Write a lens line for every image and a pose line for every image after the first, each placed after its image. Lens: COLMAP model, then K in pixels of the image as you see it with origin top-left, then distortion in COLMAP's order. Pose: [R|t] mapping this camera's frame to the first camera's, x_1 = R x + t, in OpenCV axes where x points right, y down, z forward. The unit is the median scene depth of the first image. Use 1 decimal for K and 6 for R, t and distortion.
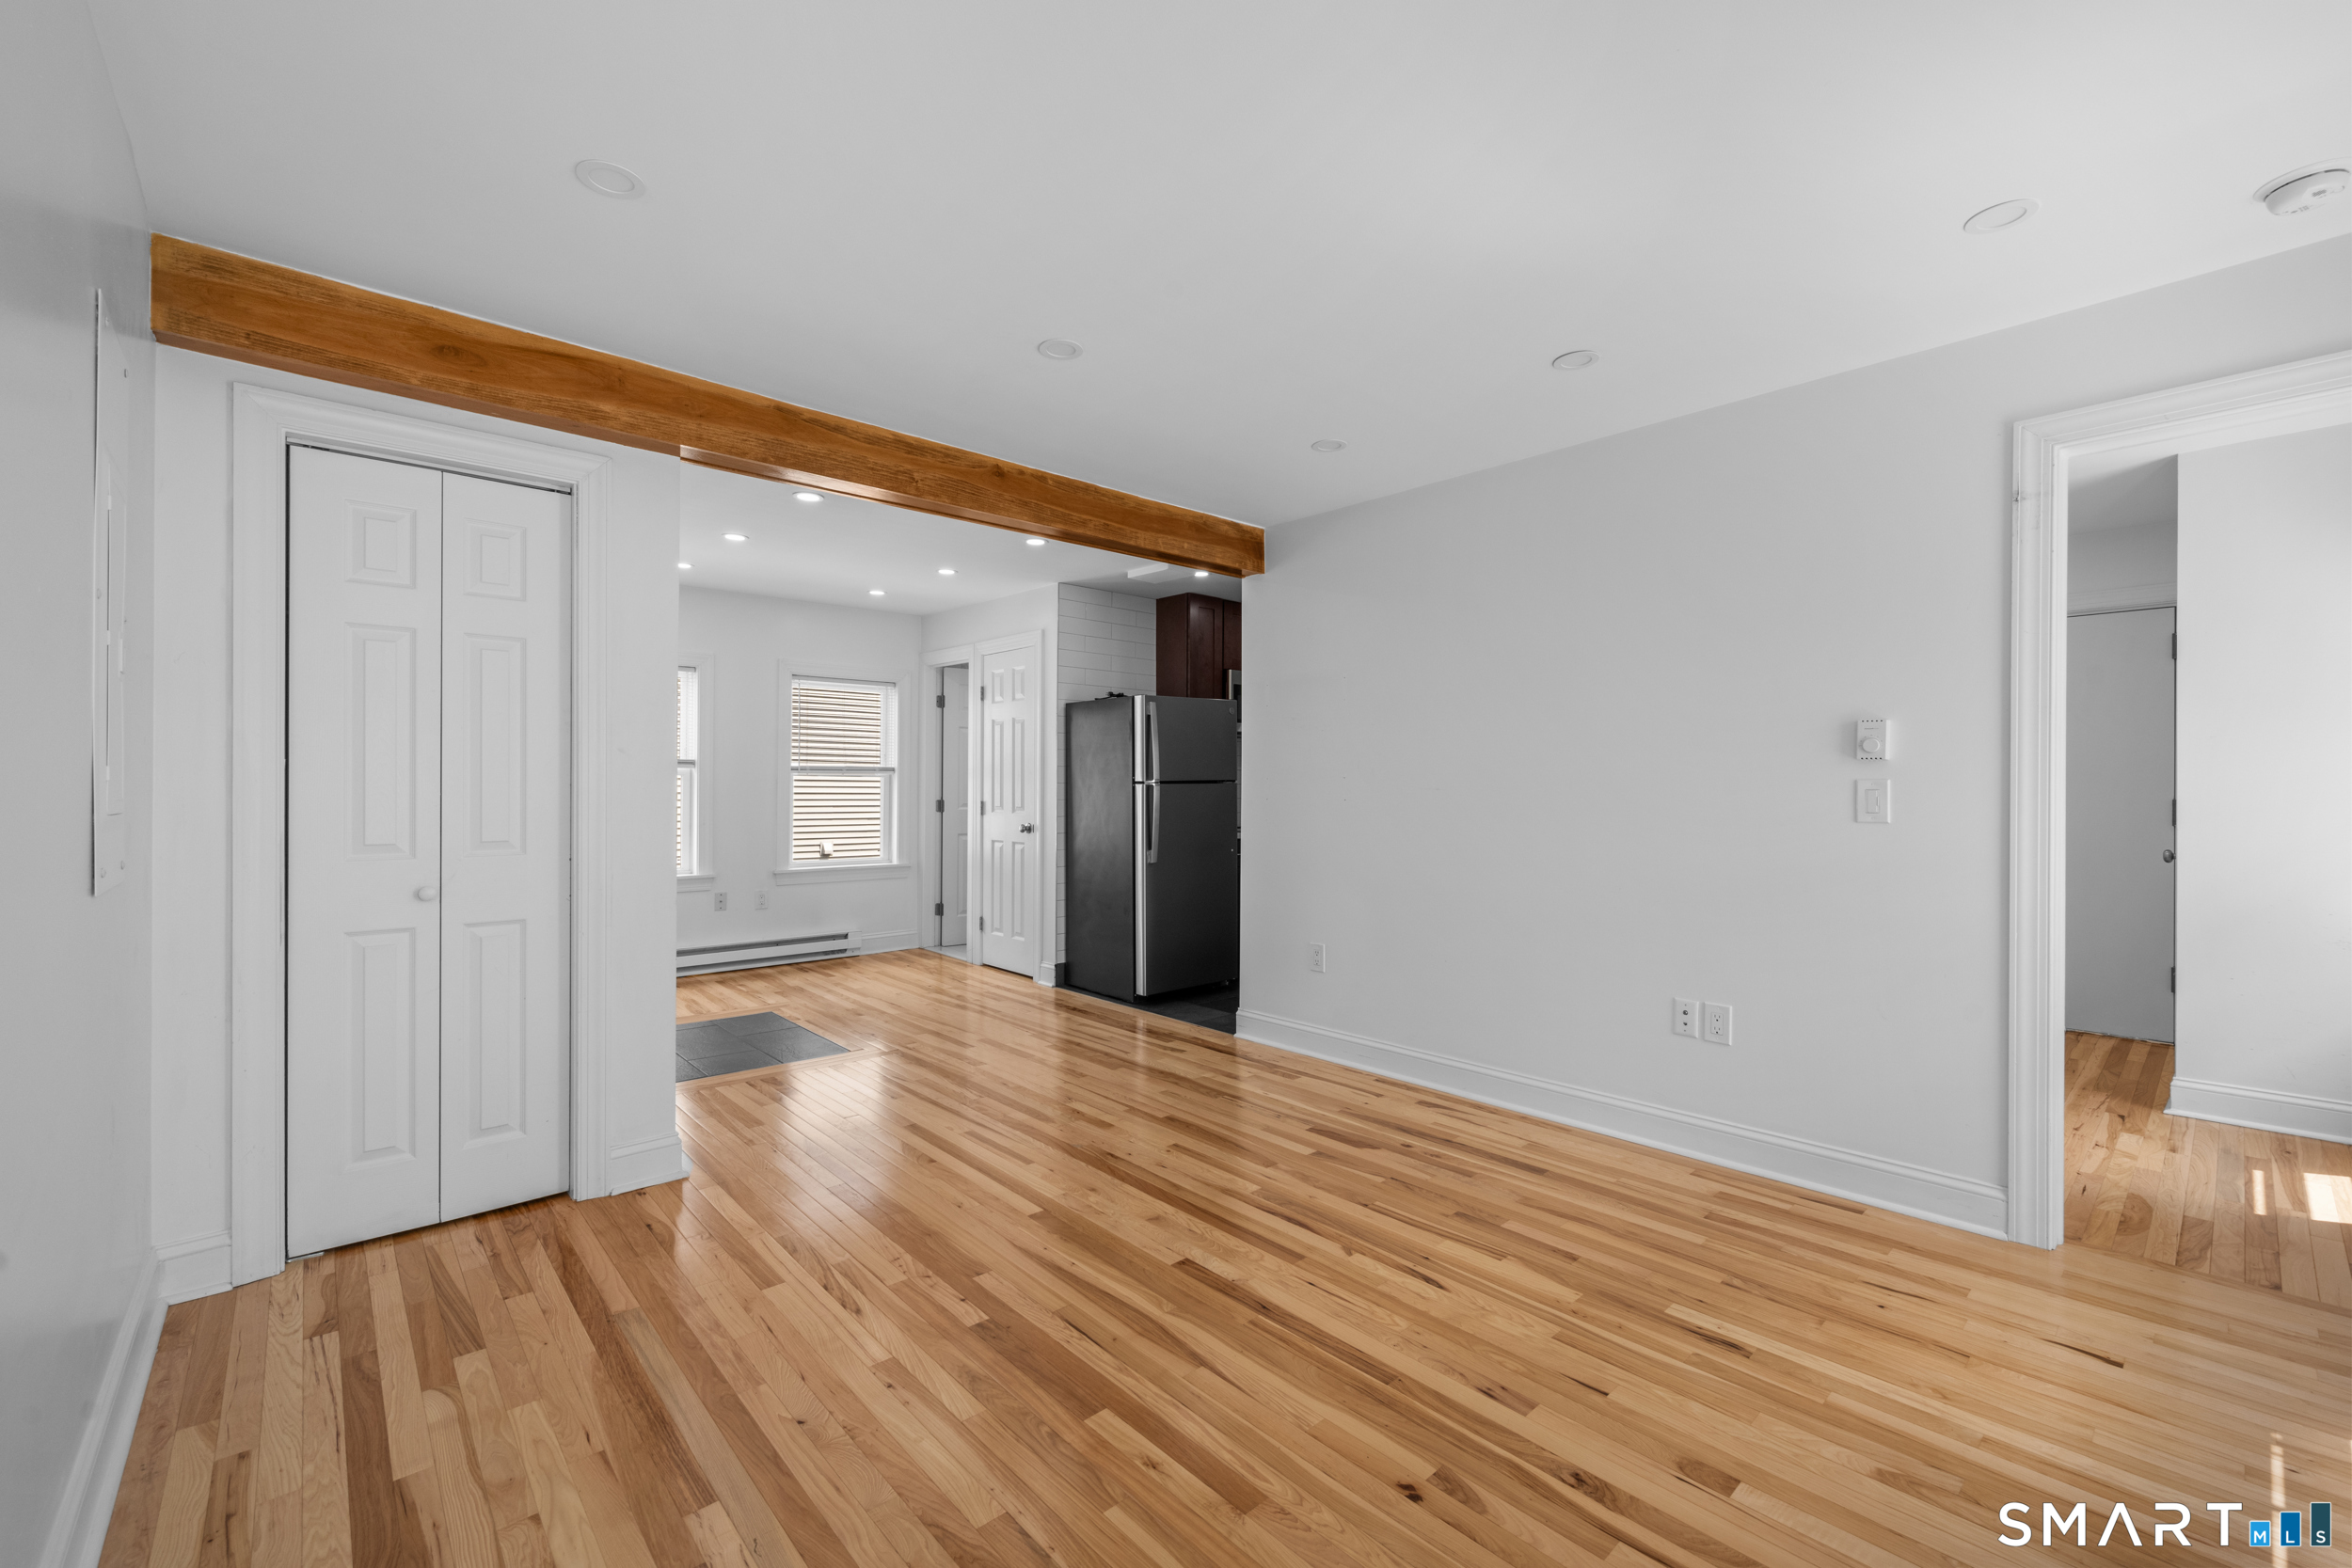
lens RADIAL K [[969.6, 0, 1176.0], [0, 969.6, 784.0], [0, 0, 1]] dist [-0.000729, -0.000235]
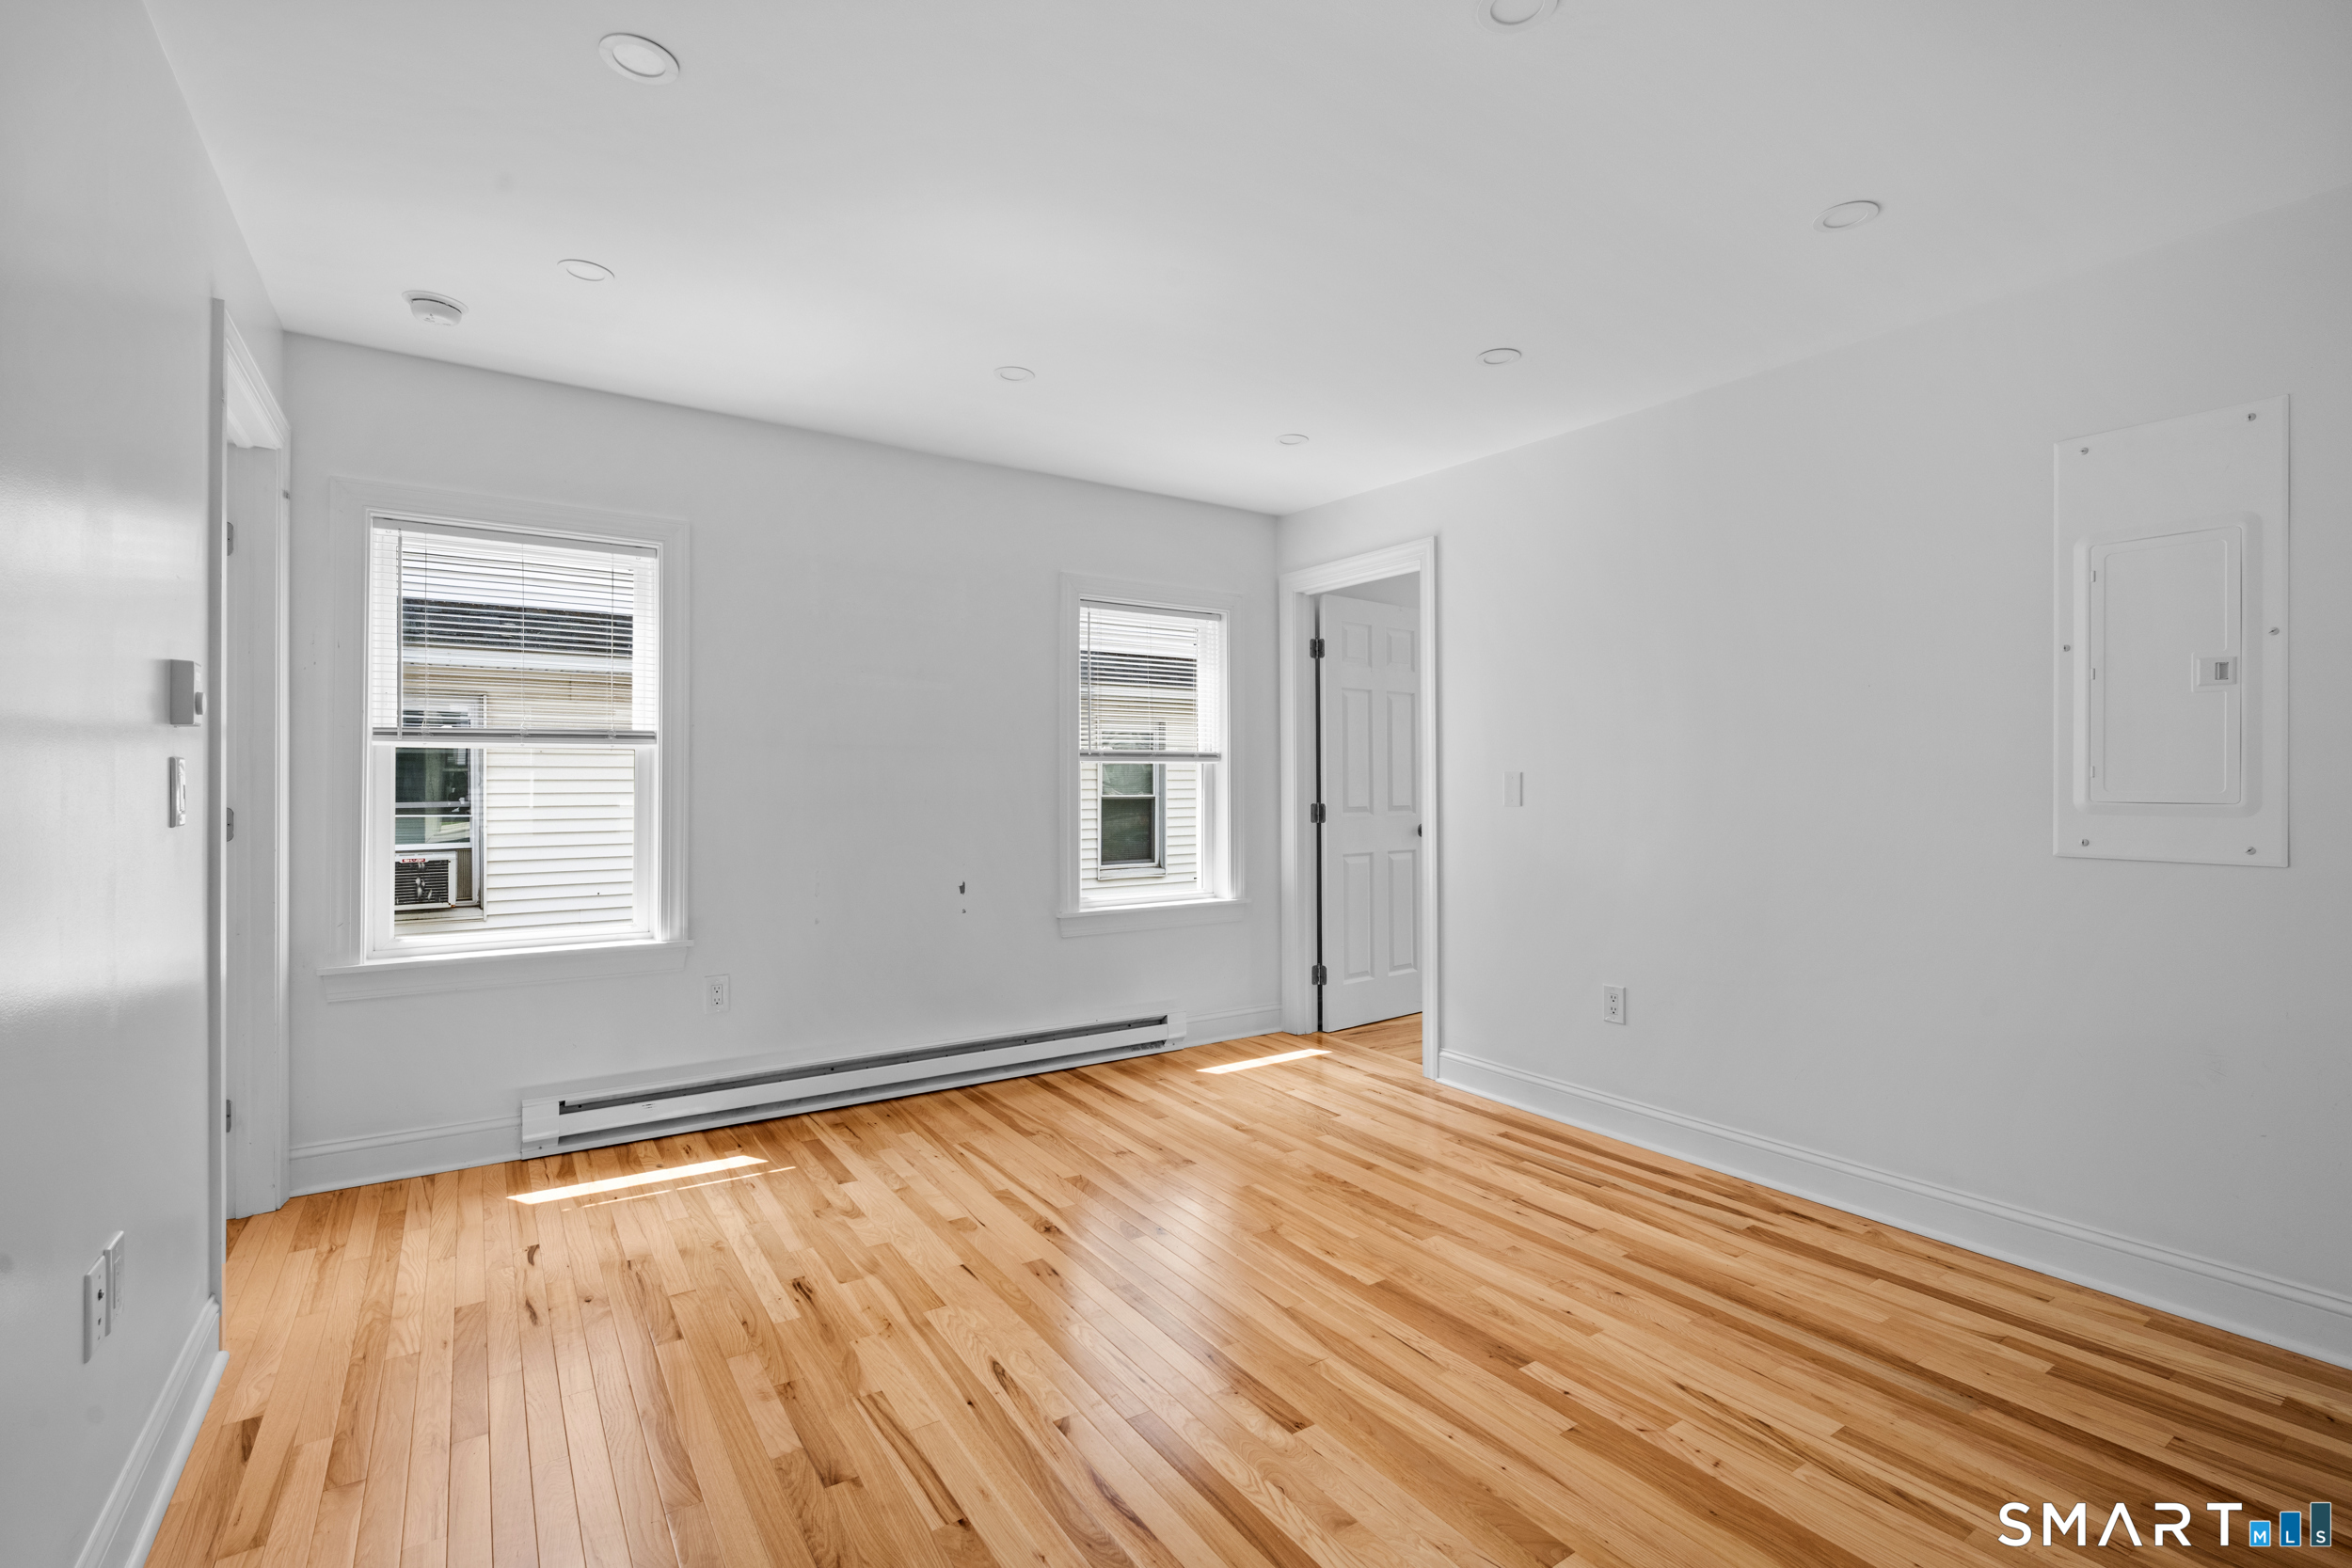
lens RADIAL K [[1043.8, 0, 1176.0], [0, 1043.8, 784.0], [0, 0, 1]] dist [-0.001765, 0.000189]
pose [[-0.989685, -0.005653, 0.143147, -0.011952], [-0.005960, 0.999981, -0.001711, 0.010052], [-0.143135, -0.002547, -0.989700, 1.785450]]
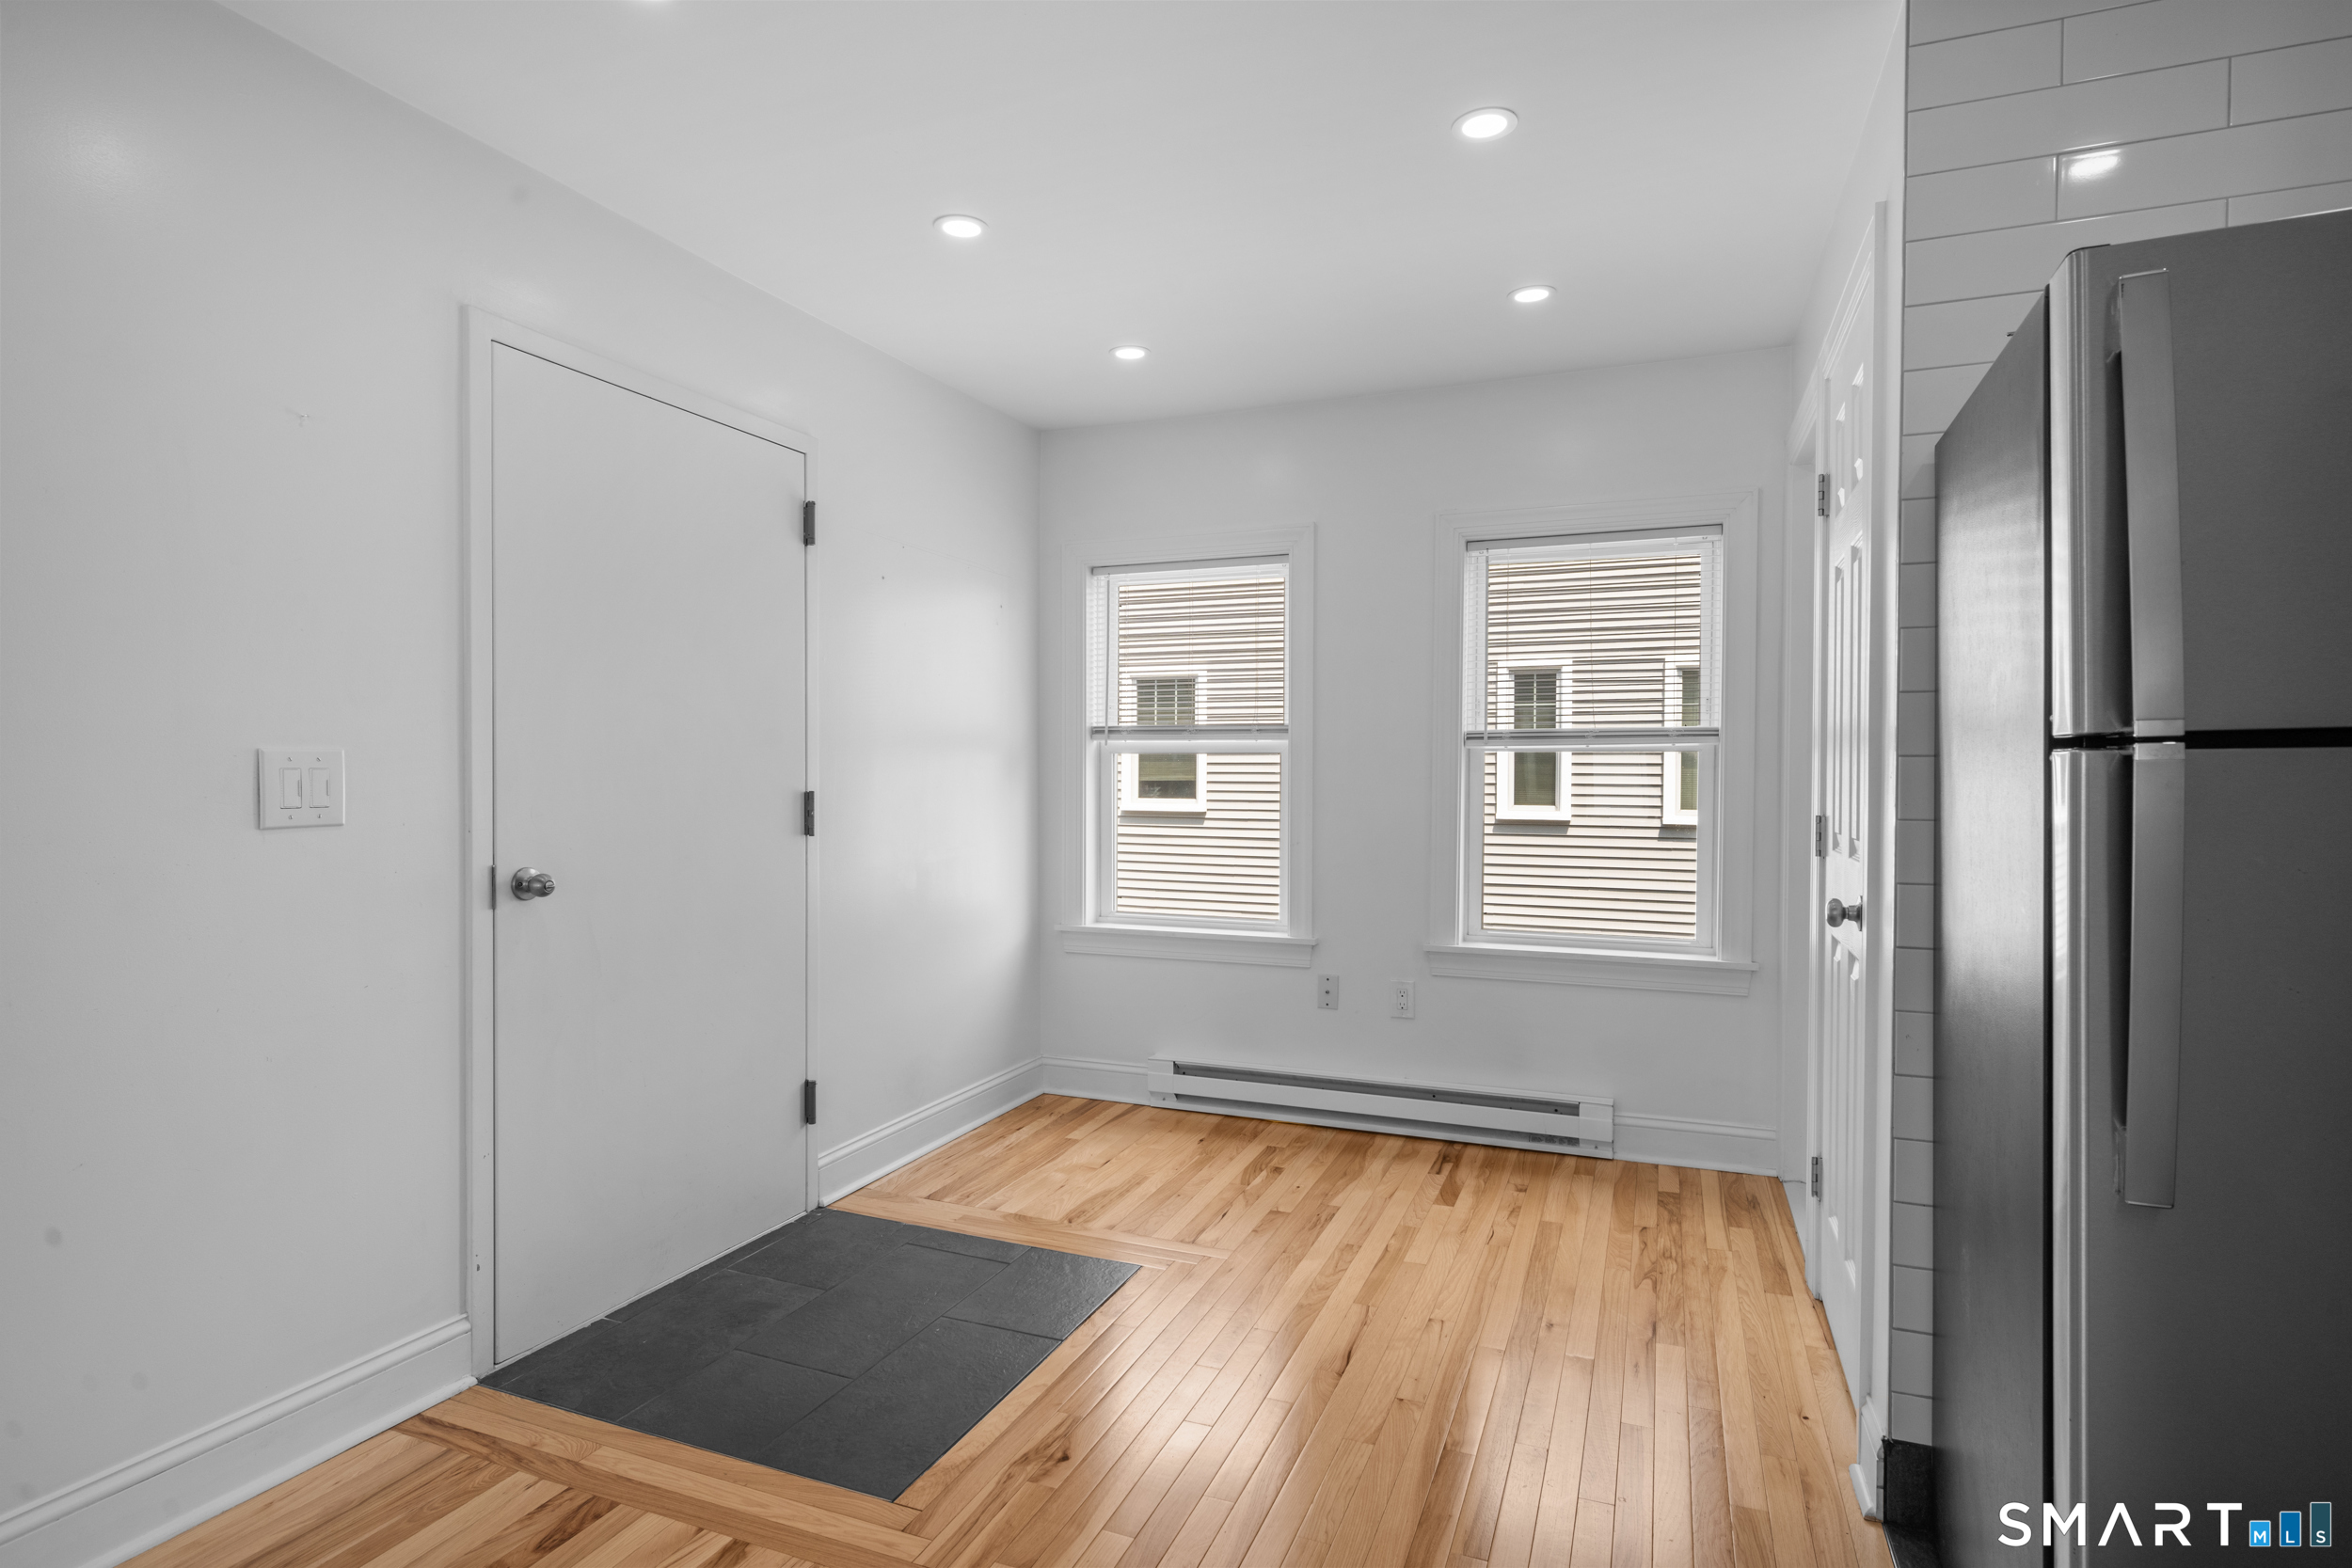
lens RADIAL K [[1197.0, 0, 1176.0], [0, 1197.0, 784.0], [0, 0, 1]] dist [-0.003243, -0.000347]
pose [[0.433706, 0.004878, -0.901041, 0.196582], [0.002046, 0.999977, 0.006398, 0.010136], [0.901052, -0.004618, 0.433687, 1.607889]]
